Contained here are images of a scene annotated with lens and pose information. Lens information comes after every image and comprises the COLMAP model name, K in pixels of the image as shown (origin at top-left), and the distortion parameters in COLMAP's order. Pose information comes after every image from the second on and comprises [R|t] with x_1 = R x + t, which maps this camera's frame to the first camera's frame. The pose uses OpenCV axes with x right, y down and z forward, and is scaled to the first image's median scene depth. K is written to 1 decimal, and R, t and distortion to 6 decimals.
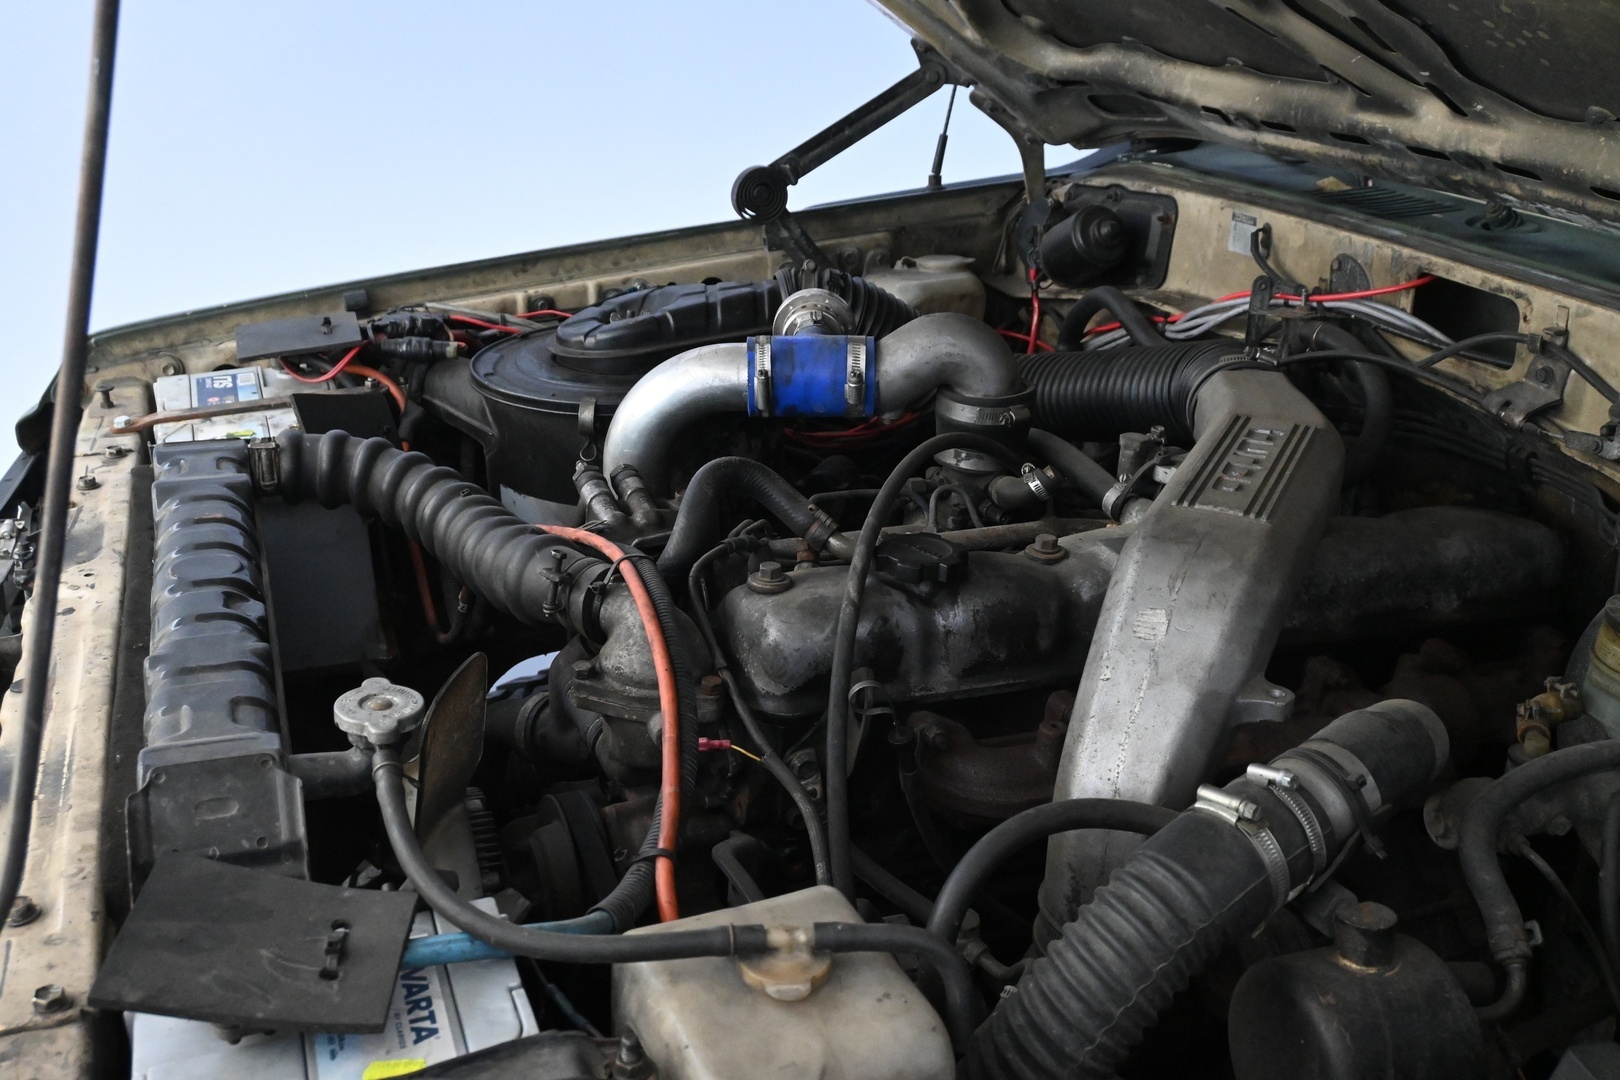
lens RADIAL K [[1625.1, 0, 812.0], [0, 1625.1, 537.4], [0, 0, 1]] dist [0.006067, 0.000000]
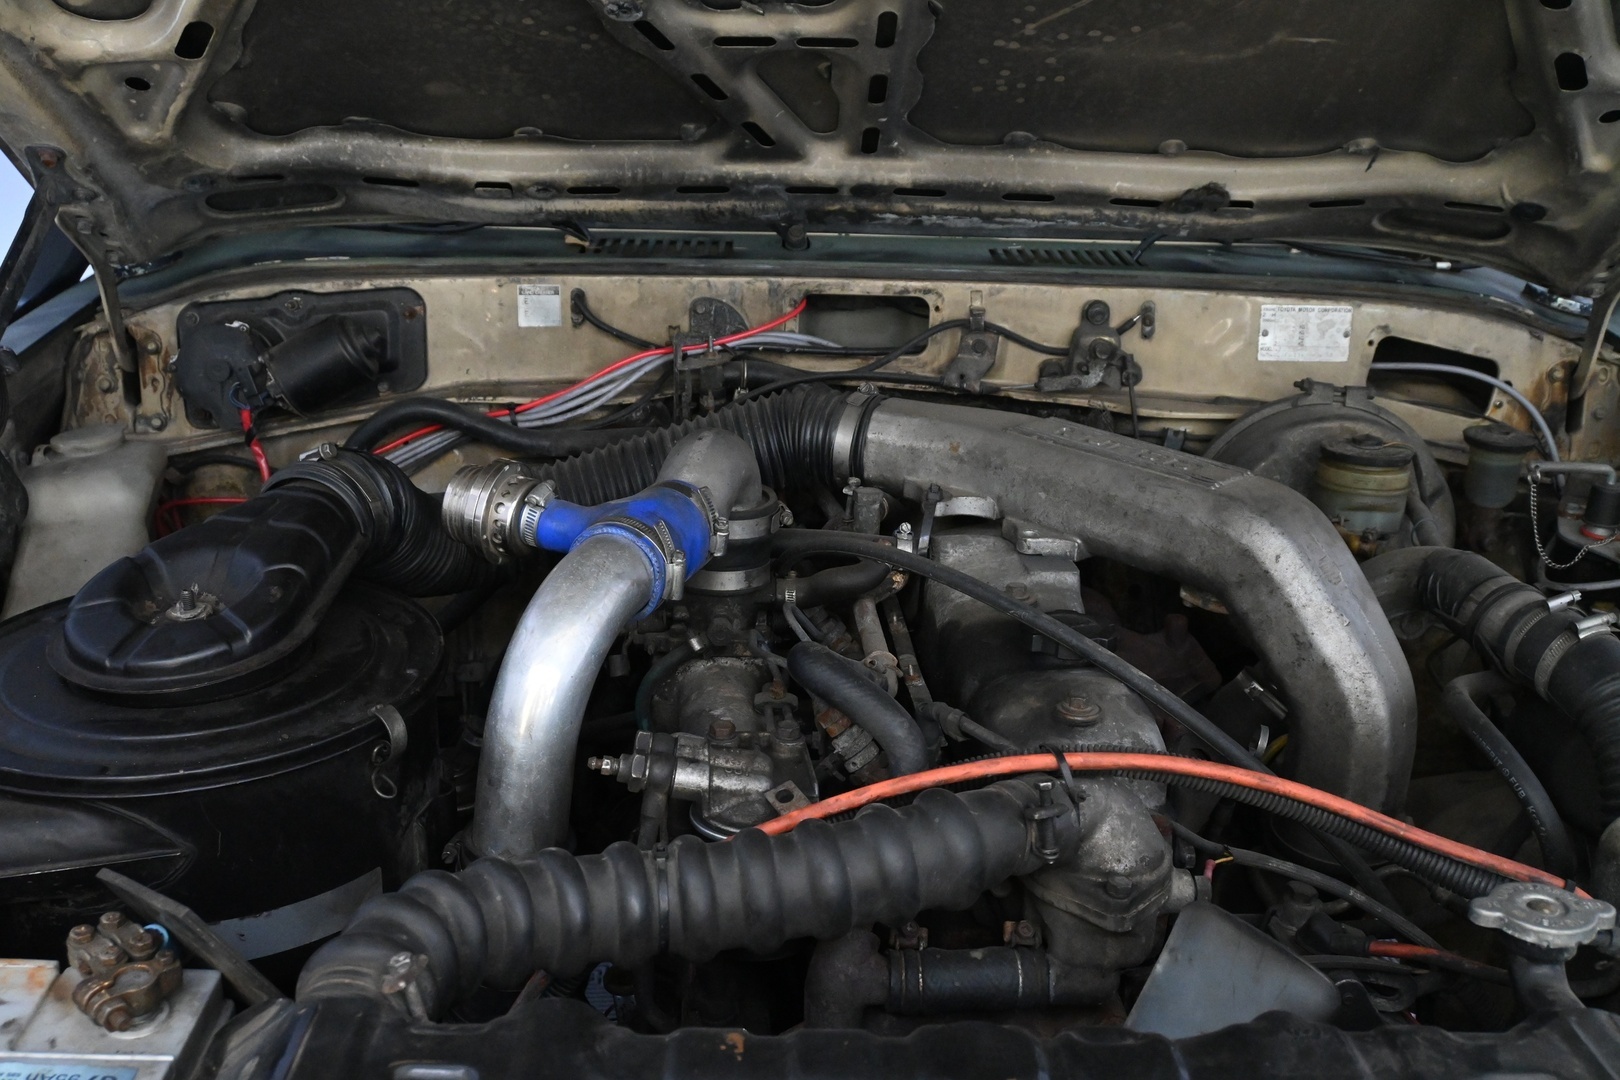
lens RADIAL K [[1625.1, 0, 811.4], [0, 1625.1, 543.3], [0, 0, 1]] dist [0.006067, 0.000000]
pose [[0.321183, -0.315084, 0.893064, -0.666609], [0.329490, 0.921290, 0.206544, -0.230343], [-0.887850, 0.227918, 0.399720, 0.572337]]
